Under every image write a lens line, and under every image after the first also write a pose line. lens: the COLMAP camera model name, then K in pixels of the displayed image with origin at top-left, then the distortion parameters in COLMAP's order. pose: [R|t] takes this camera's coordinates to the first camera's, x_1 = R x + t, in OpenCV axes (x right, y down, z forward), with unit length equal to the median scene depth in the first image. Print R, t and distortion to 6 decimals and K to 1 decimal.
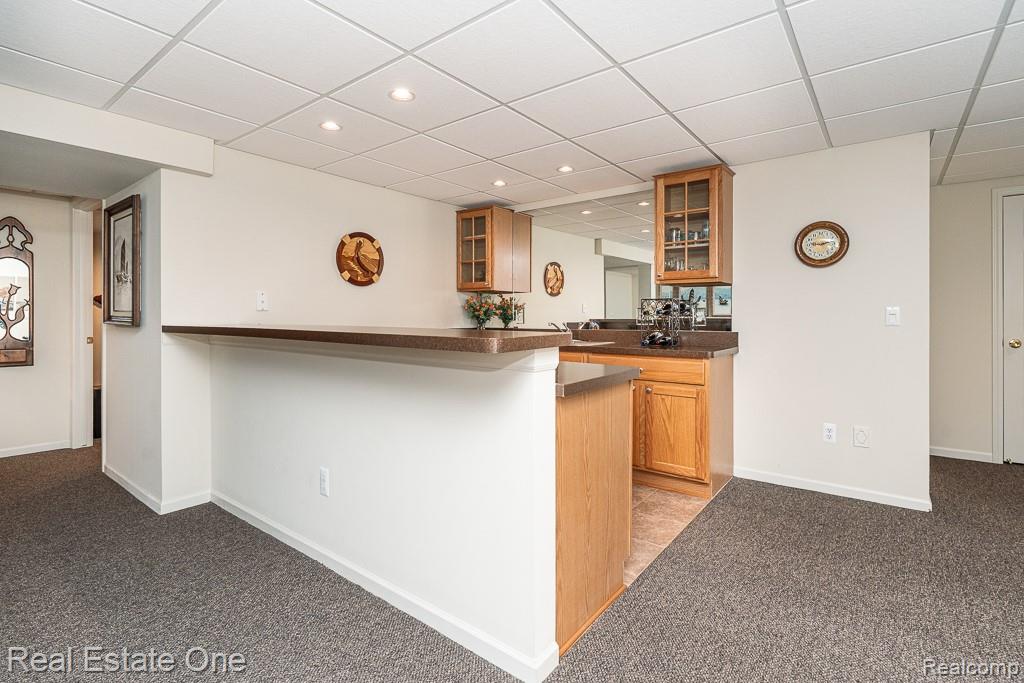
lens RADIAL K [[474.7, 0, 505.1], [0, 474.7, 323.1], [0, 0, 1]] dist [-0.000903, 0.000089]
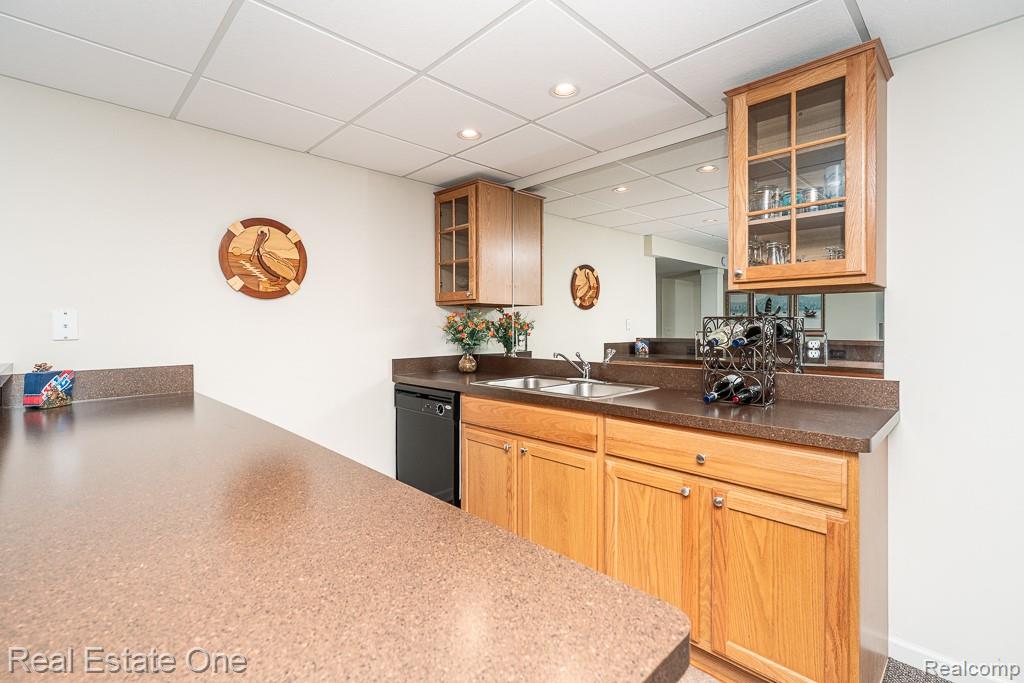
lens RADIAL K [[461.0, 0, 507.5], [0, 461.0, 330.8], [0, 0, 1]] dist [-0.002069, -0.000391]
pose [[0.991823, -0.000783, -0.127622, 0.109452], [0.000095, 0.999985, -0.005398, -0.027277], [0.127624, 0.005342, 0.991808, 0.371151]]
